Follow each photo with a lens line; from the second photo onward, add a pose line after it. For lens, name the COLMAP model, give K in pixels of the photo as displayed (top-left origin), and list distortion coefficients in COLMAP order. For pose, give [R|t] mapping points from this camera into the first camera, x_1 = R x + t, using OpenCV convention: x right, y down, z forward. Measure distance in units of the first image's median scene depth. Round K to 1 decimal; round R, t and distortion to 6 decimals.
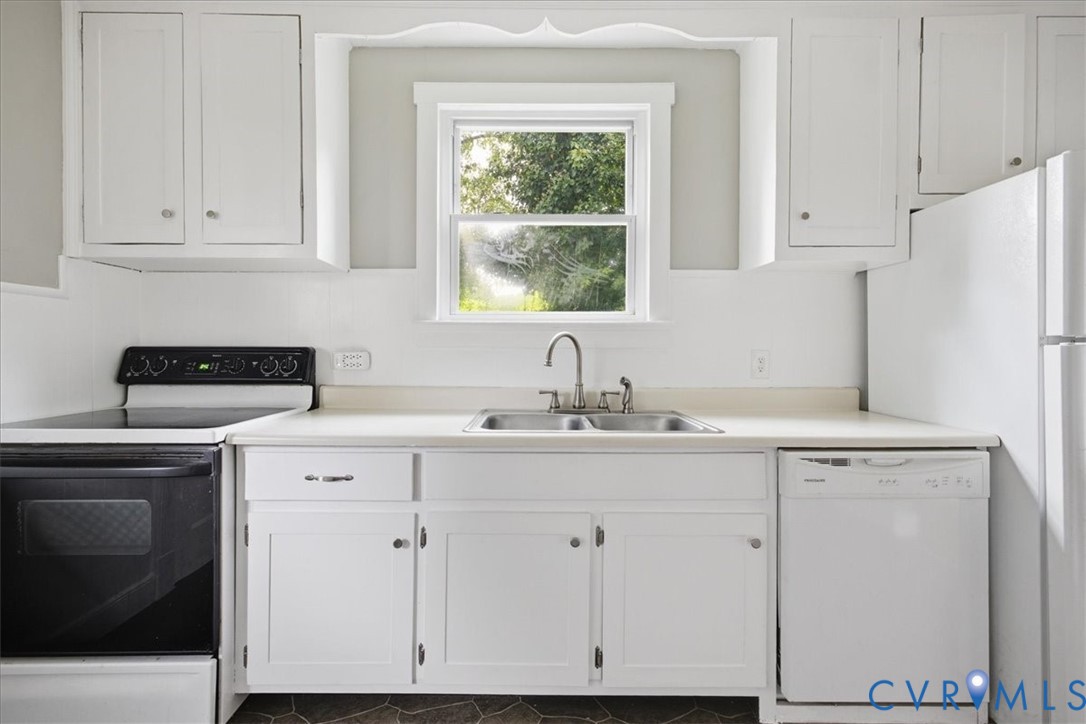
lens RADIAL K [[468.7, 0, 537.7], [0, 468.7, 349.7], [0, 0, 1]] dist [0.003941, 0.000217]
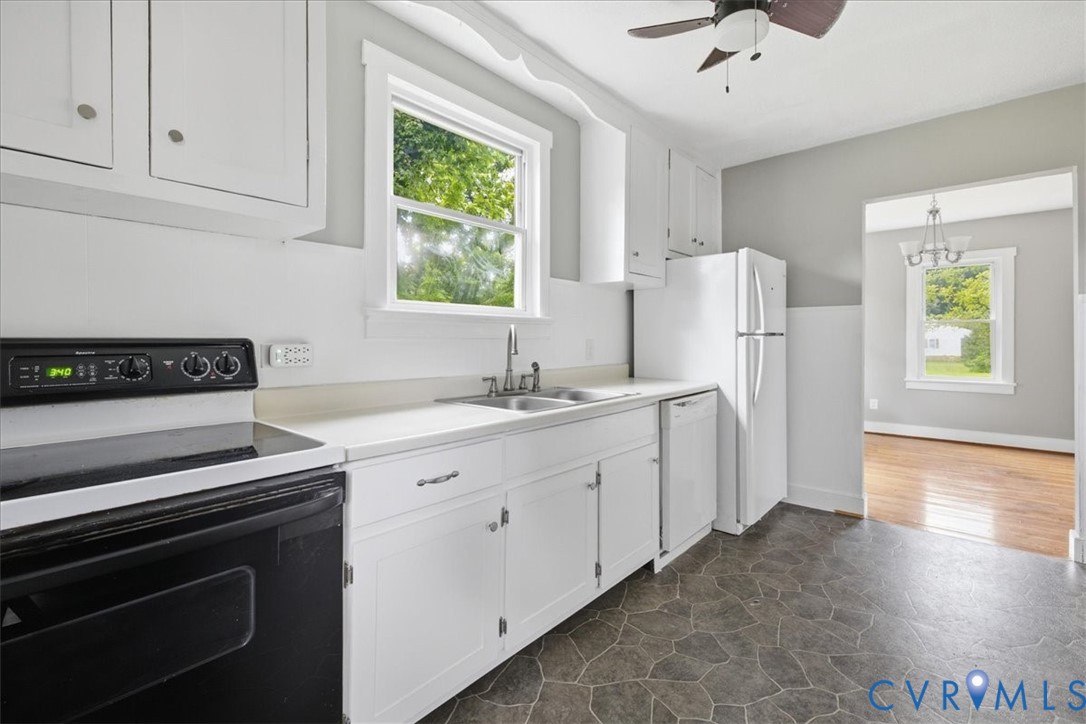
lens RADIAL K [[478.4, 0, 539.1], [0, 478.4, 339.0], [0, 0, 1]] dist [0.010587, 0.000289]
pose [[0.669279, -0.003311, 0.743003, -0.756688], [0.001663, 0.999994, 0.002958, -0.006086], [-0.743009, -0.000745, 0.669281, 0.155715]]
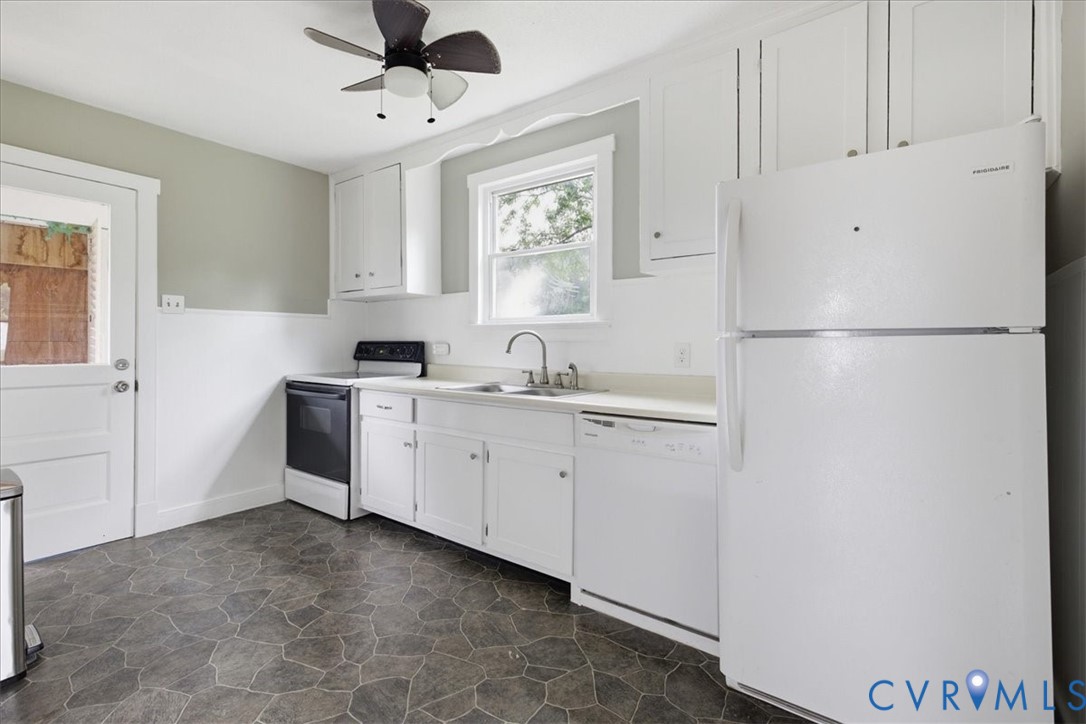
lens RADIAL K [[495.0, 0, 544.9], [0, 495.0, 341.7], [0, 0, 1]] dist [0.002928, 0.000101]
pose [[0.801409, -0.001287, -0.598115, 1.006327], [-0.000552, 0.999996, -0.002892, 0.001731], [0.598117, 0.002647, 0.801405, -0.204091]]
